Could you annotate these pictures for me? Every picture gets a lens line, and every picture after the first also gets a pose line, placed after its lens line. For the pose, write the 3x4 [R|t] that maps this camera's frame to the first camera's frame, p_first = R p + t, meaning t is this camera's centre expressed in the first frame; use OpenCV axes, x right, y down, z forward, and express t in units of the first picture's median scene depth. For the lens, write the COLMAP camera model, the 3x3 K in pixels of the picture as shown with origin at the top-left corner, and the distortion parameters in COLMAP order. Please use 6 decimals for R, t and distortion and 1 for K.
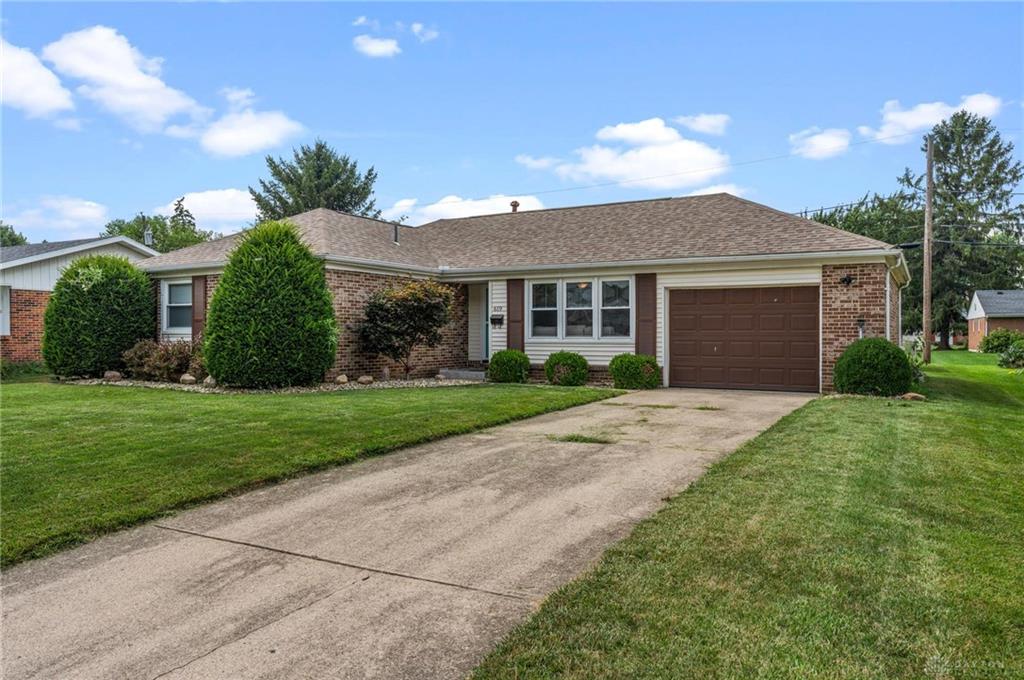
lens RADIAL K [[763.2, 0, 512.7], [0, 763.2, 344.8], [0, 0, 1]] dist [-0.009874, -0.002365]
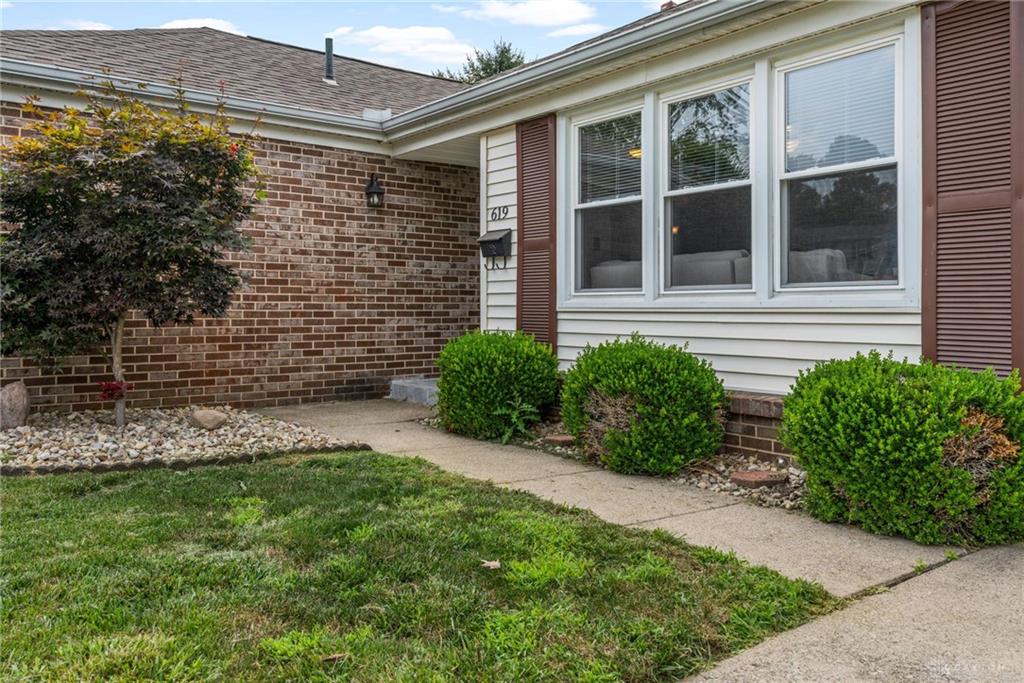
lens RADIAL K [[803.3, 0, 510.2], [0, 803.3, 334.0], [0, 0, 1]] dist [0.034719, 0.000011]
pose [[0.927742, 0.011046, -0.373058, 0.126460], [-0.003872, 0.999793, 0.019974, 0.000695], [0.373201, -0.017087, 0.927593, 0.671336]]
